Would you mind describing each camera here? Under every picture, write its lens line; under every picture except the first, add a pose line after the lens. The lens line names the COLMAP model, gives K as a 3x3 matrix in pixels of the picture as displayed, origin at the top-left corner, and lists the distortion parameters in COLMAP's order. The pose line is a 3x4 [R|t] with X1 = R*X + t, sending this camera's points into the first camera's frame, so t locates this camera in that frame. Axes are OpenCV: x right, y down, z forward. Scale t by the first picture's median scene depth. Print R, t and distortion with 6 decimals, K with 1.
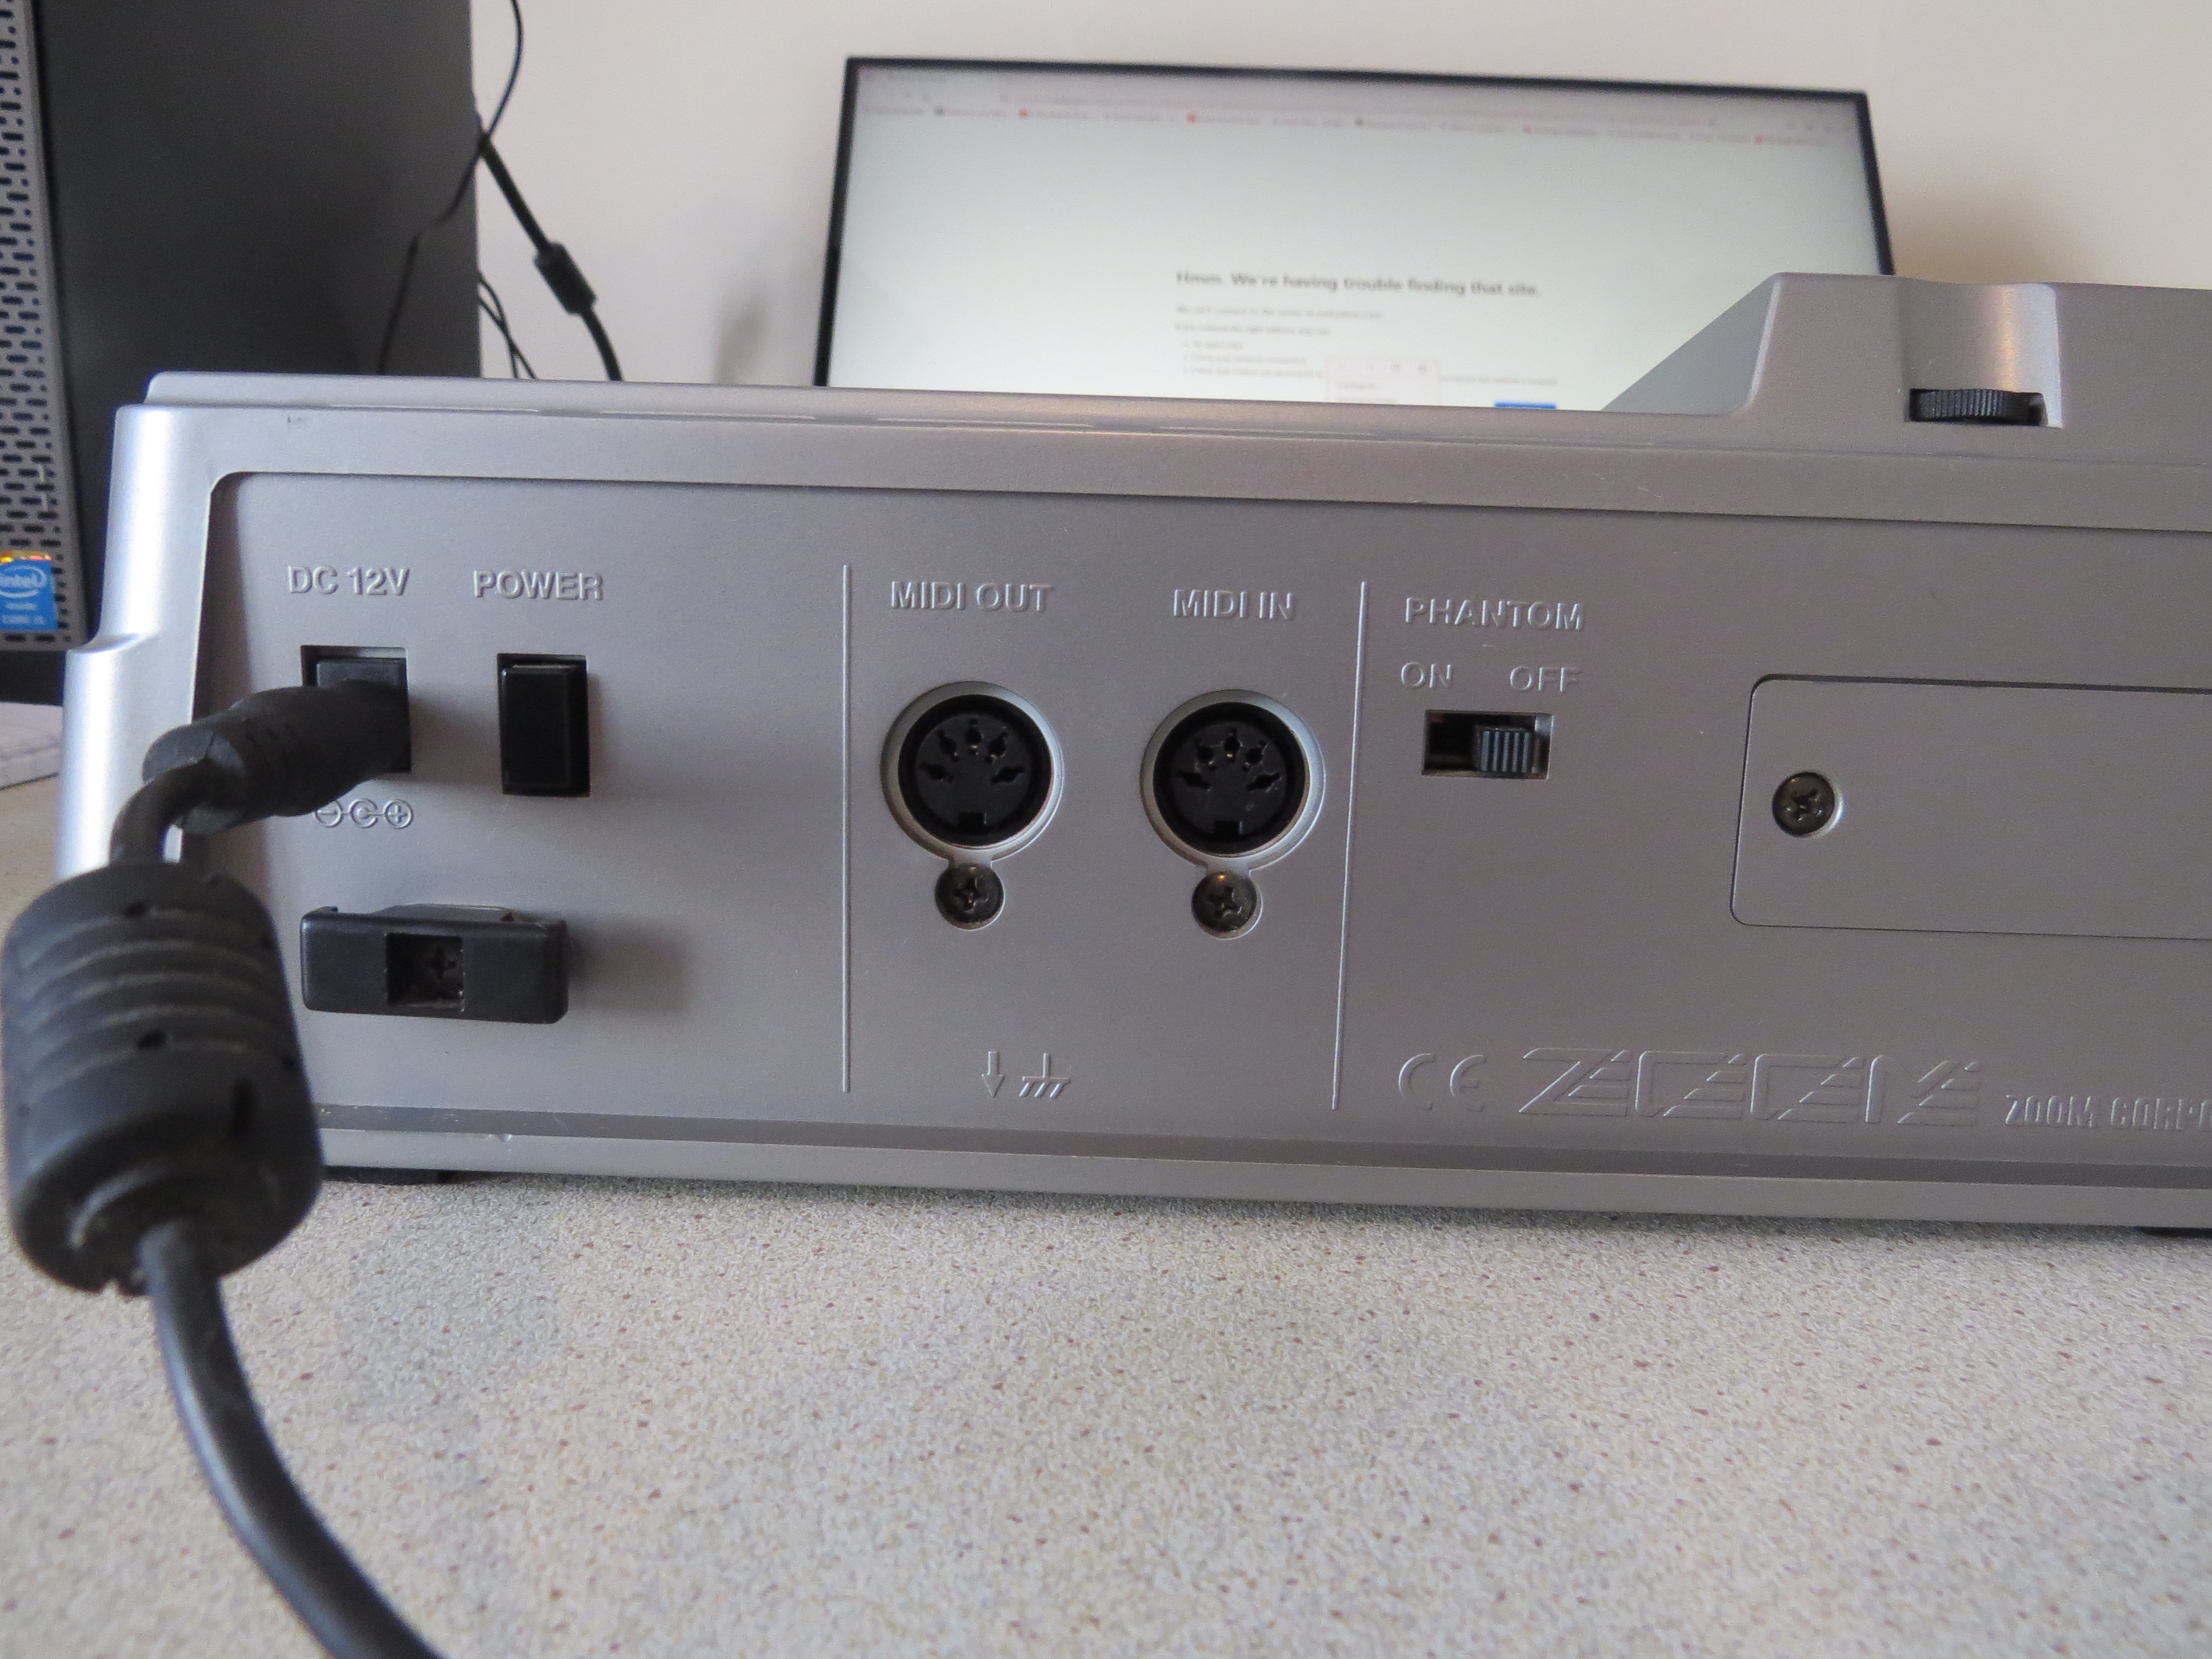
lens RADIAL K [[1577.5, 0, 1105.8], [0, 1577.5, 736.0], [0, 0, 1]] dist [-0.029869, -0.002483]
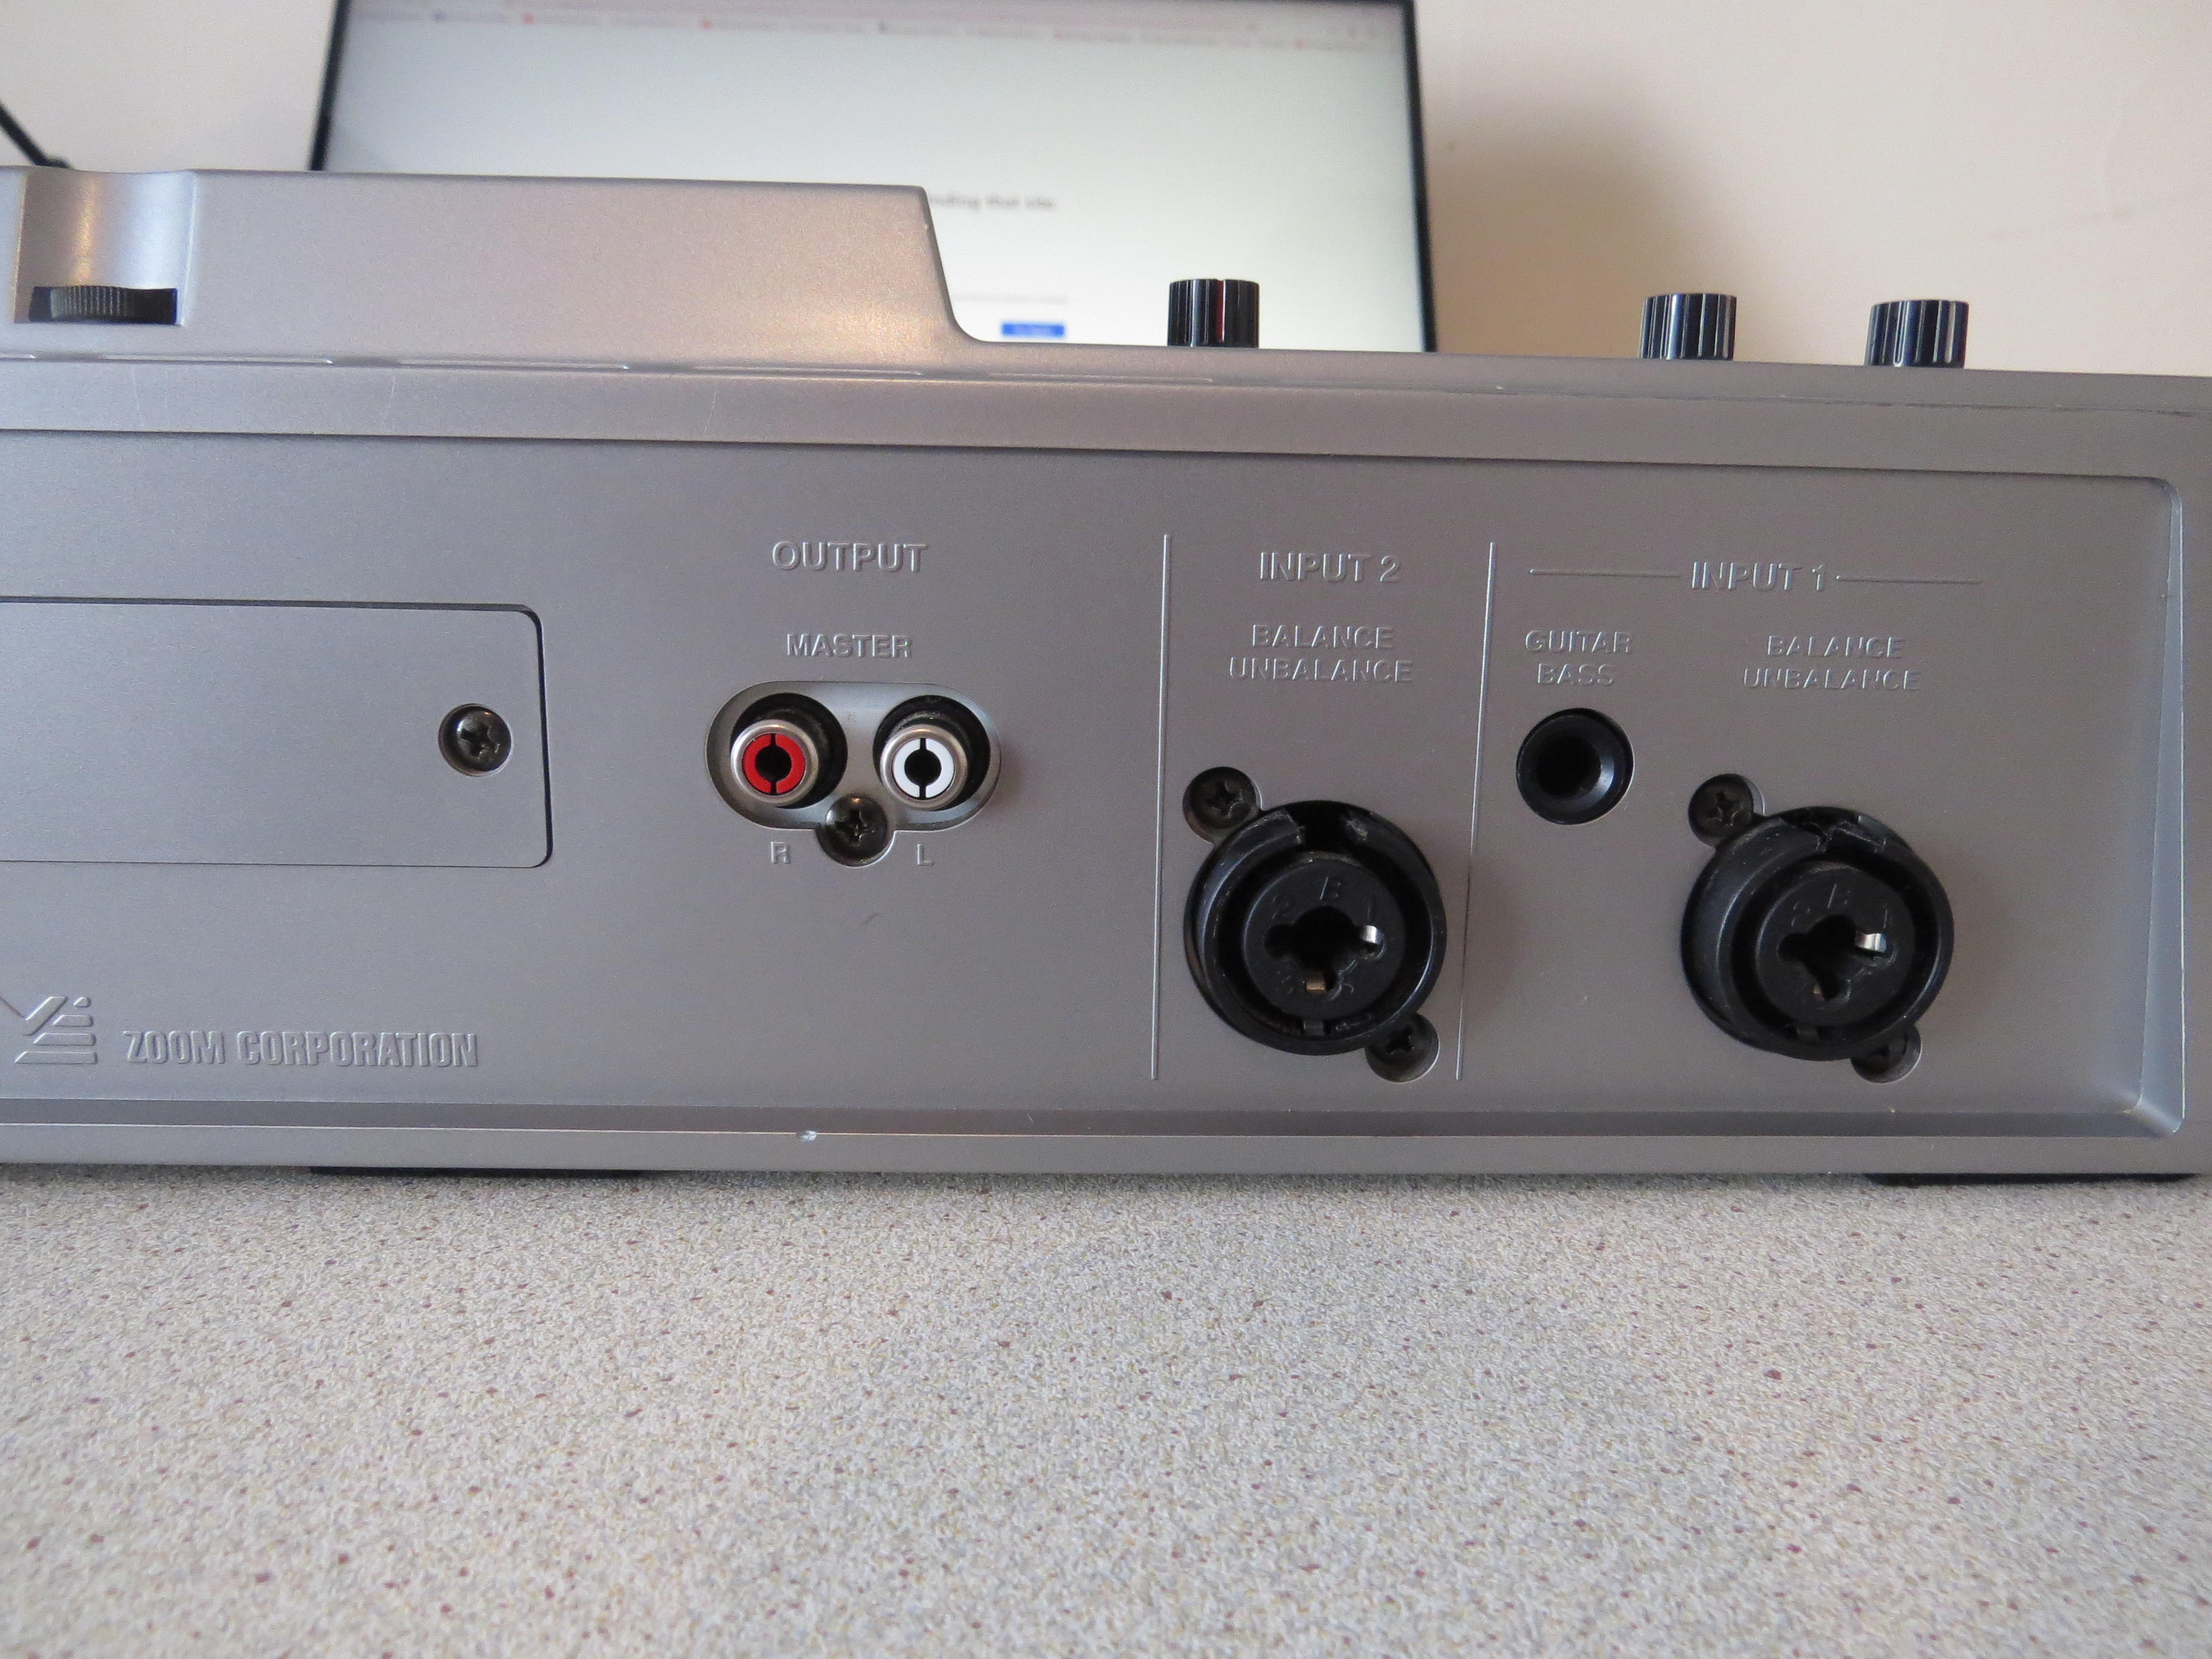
lens RADIAL K [[1631.6, 0, 1106.0], [0, 1631.6, 829.5], [0, 0, 1]] dist [-0.014246, -0.012512]
pose [[0.998626, -0.018770, 0.048918, 1.051759], [0.014906, 0.996827, 0.078186, 0.037665], [-0.050230, -0.077349, 0.995738, 0.000296]]
